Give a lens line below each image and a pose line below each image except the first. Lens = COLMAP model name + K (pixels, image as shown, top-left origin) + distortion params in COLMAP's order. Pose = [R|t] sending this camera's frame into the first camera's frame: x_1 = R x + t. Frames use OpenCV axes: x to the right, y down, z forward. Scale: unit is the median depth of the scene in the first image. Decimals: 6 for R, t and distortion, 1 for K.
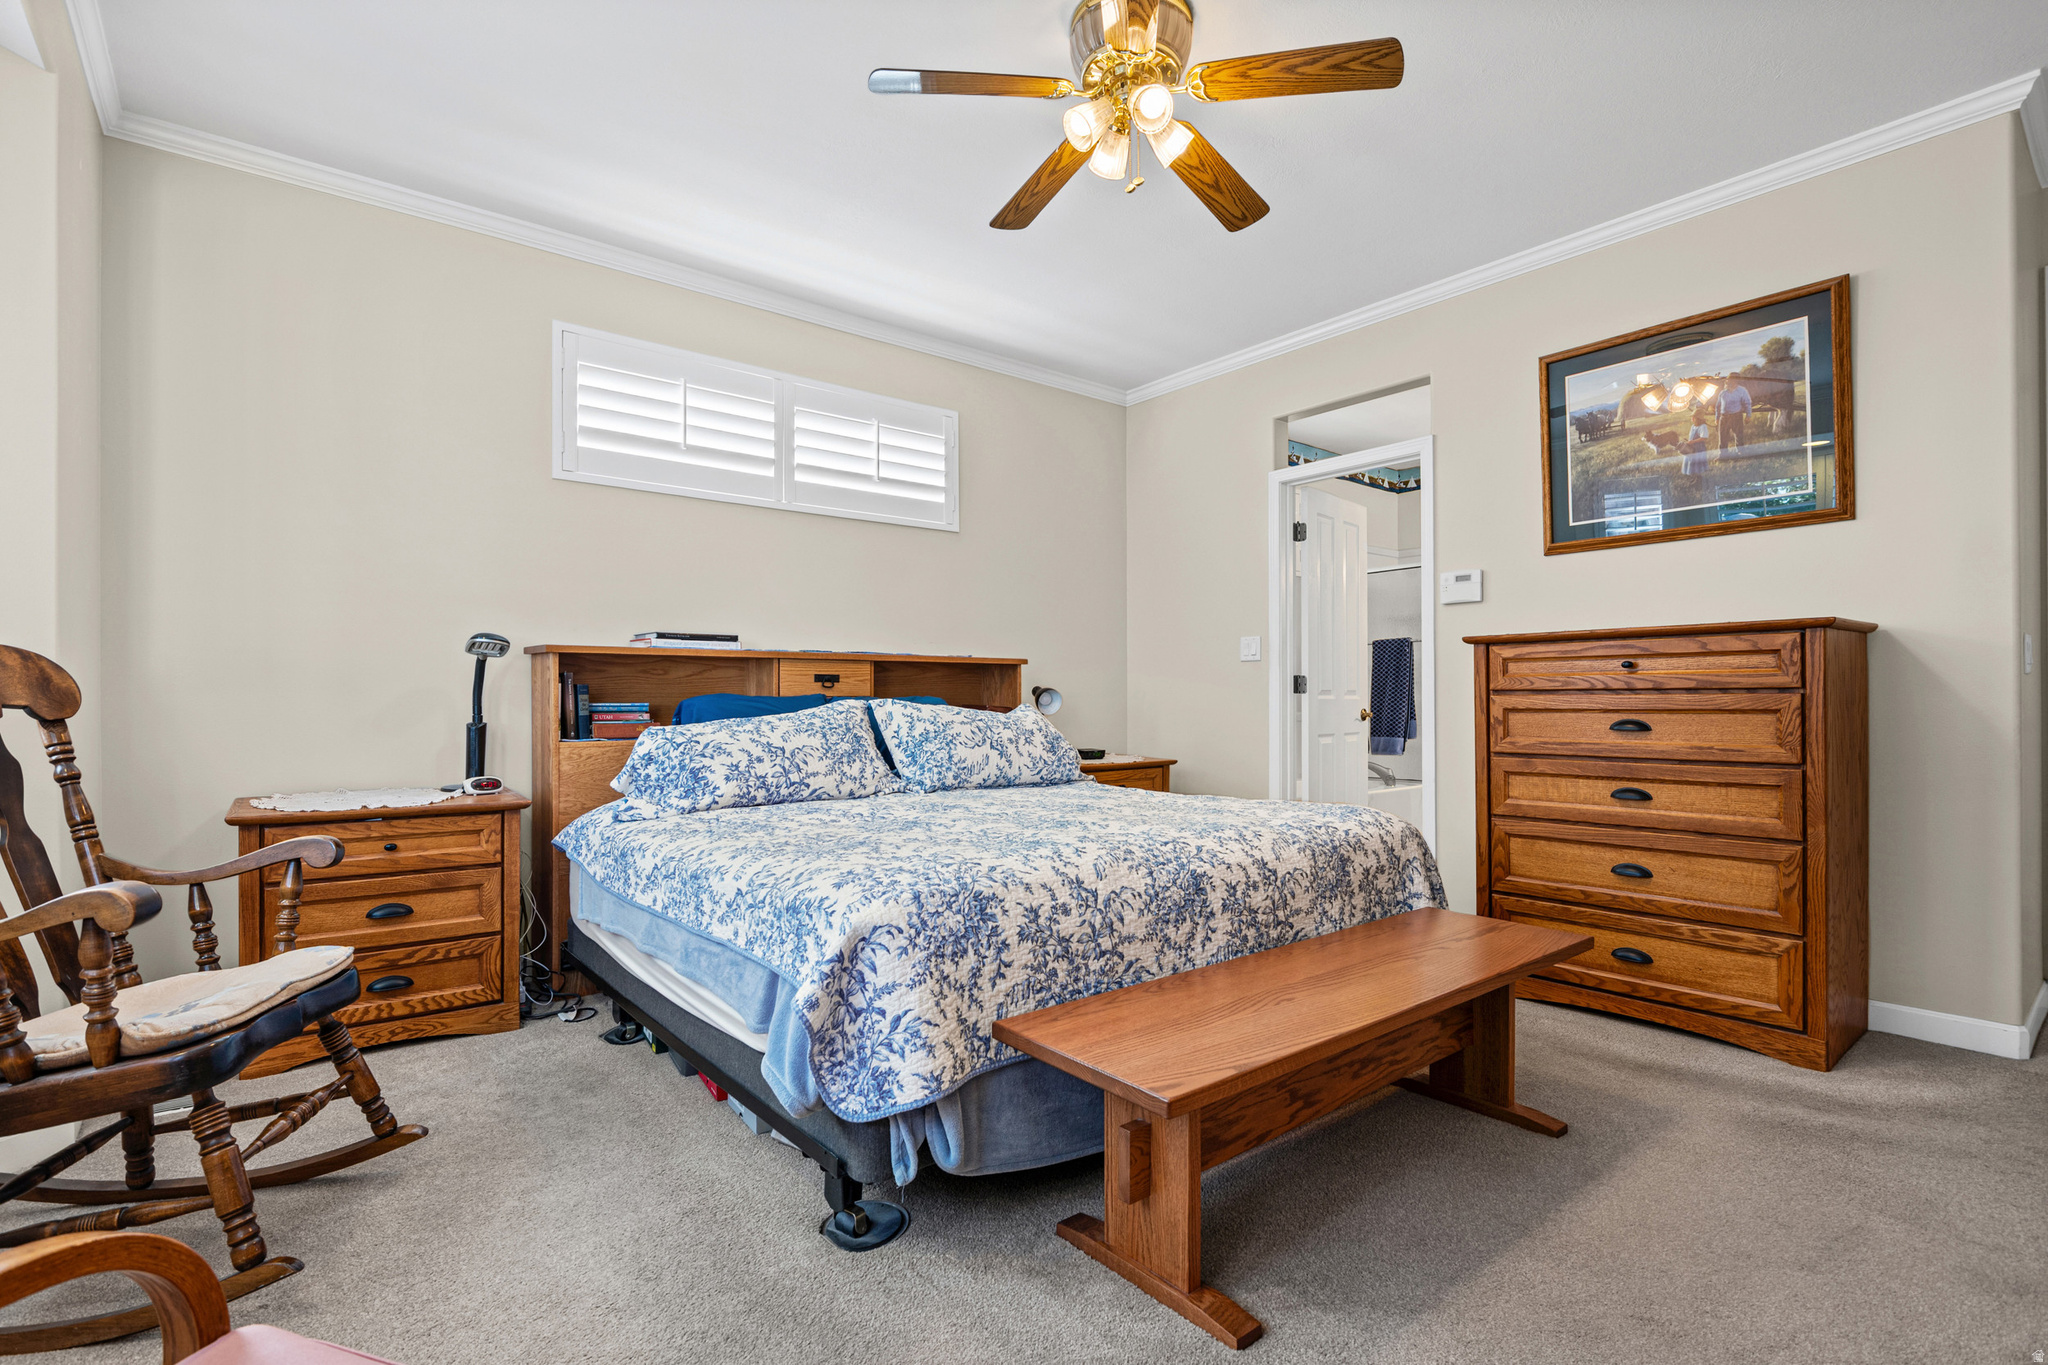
lens RADIAL K [[958.9, 0, 1024.0], [0, 958.9, 682.5], [0, 0, 1]] dist [-0.004948, -0.000585]
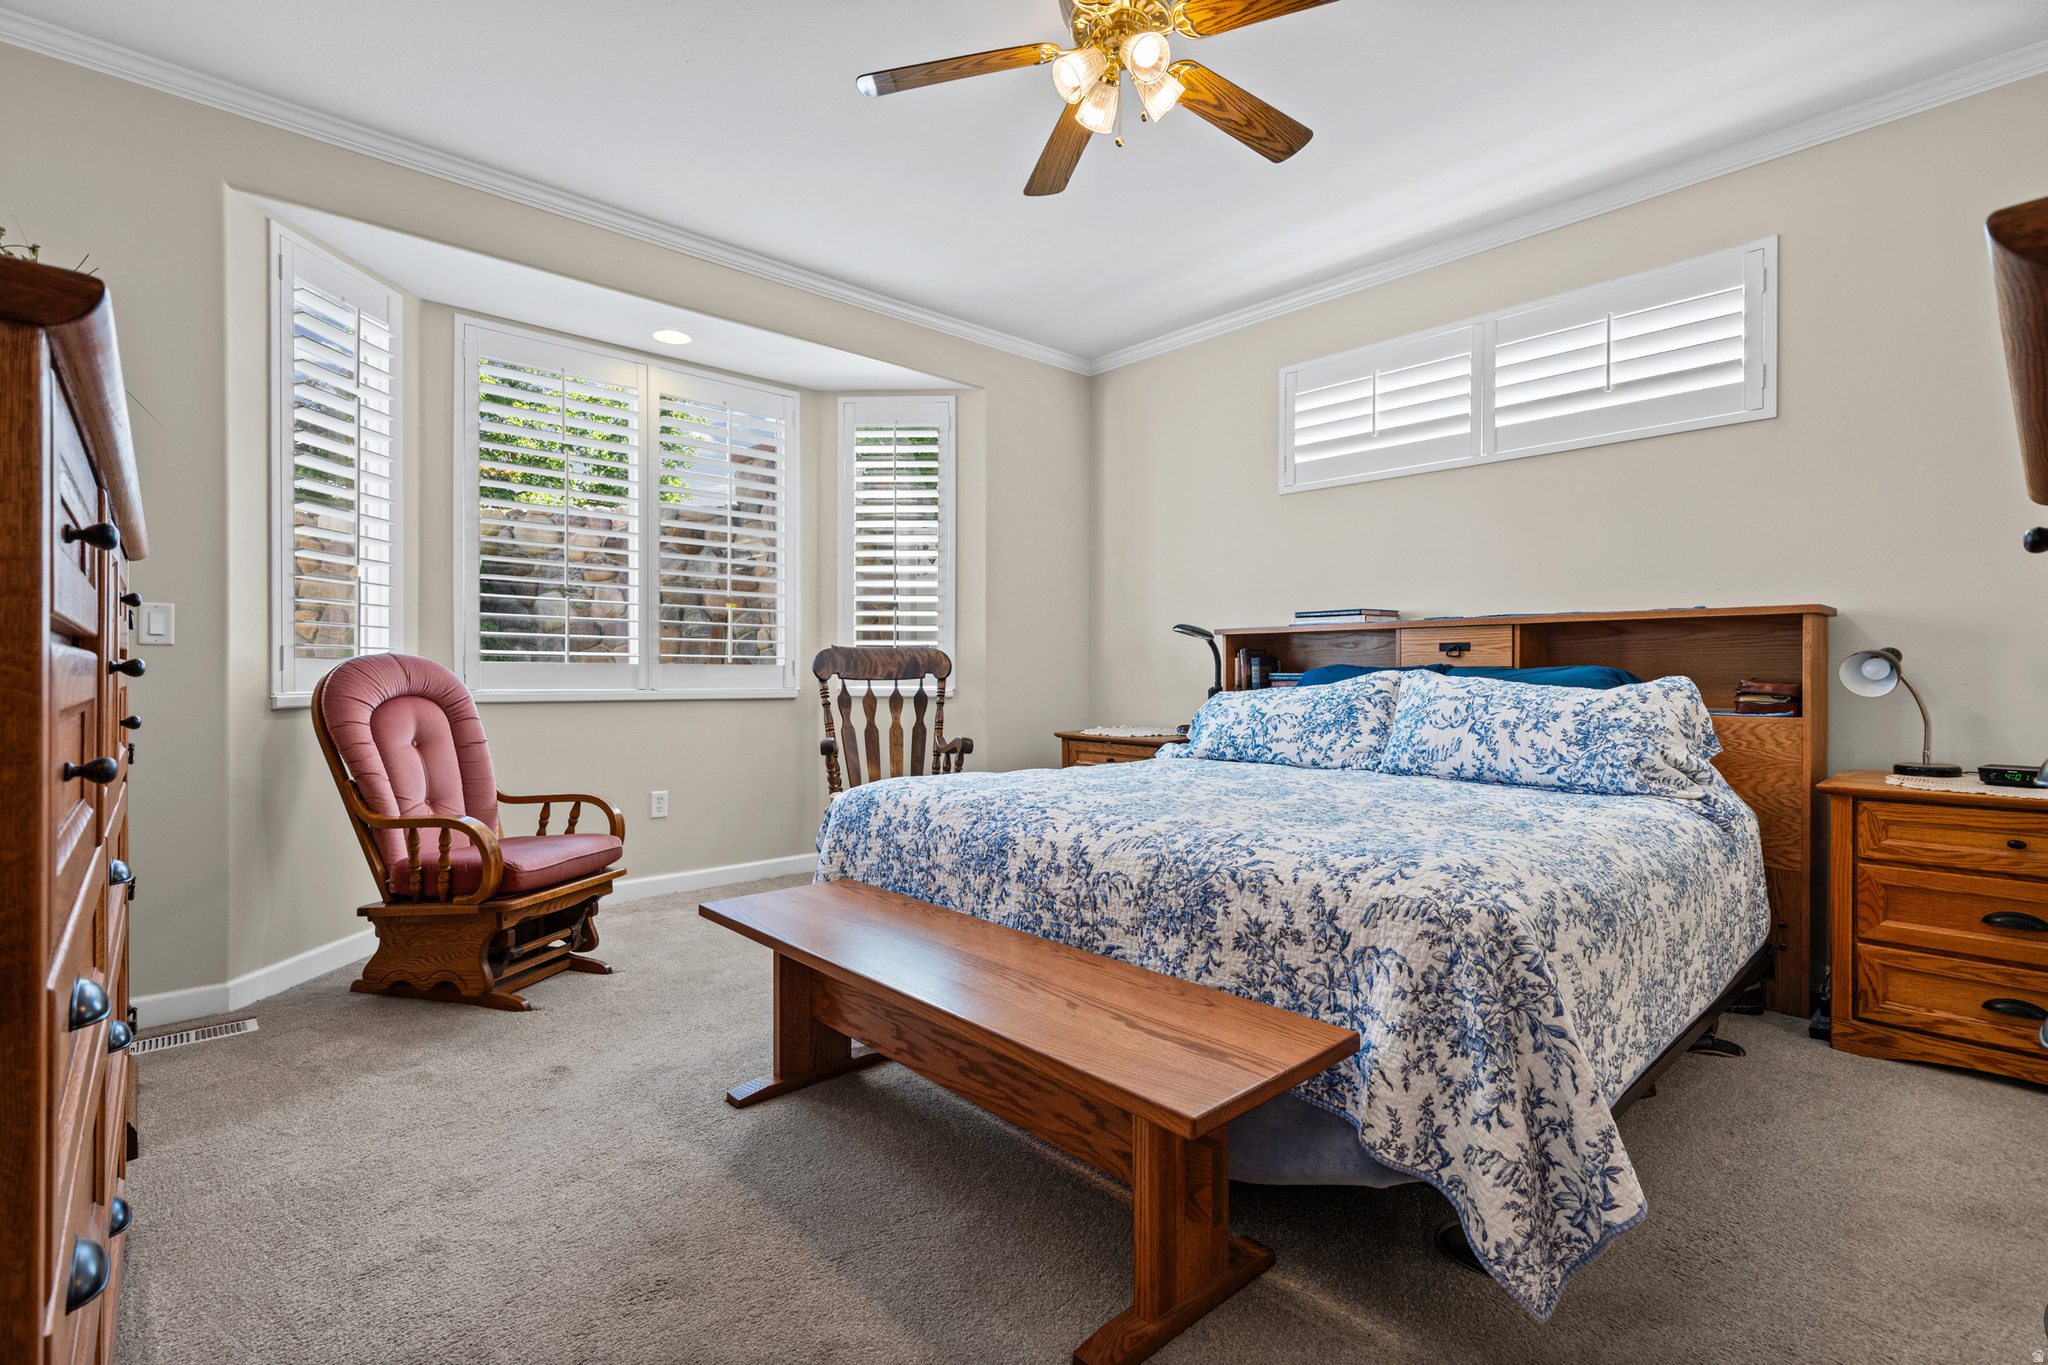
lens RADIAL K [[943.3, 0, 1015.9], [0, 943.3, 665.8], [0, 0, 1]] dist [0.023733, -0.011649]
pose [[0.060407, -0.004538, -0.998164, 0.880027], [0.016401, 0.999859, -0.003553, 0.012692], [0.998039, -0.016157, 0.060473, 0.691839]]
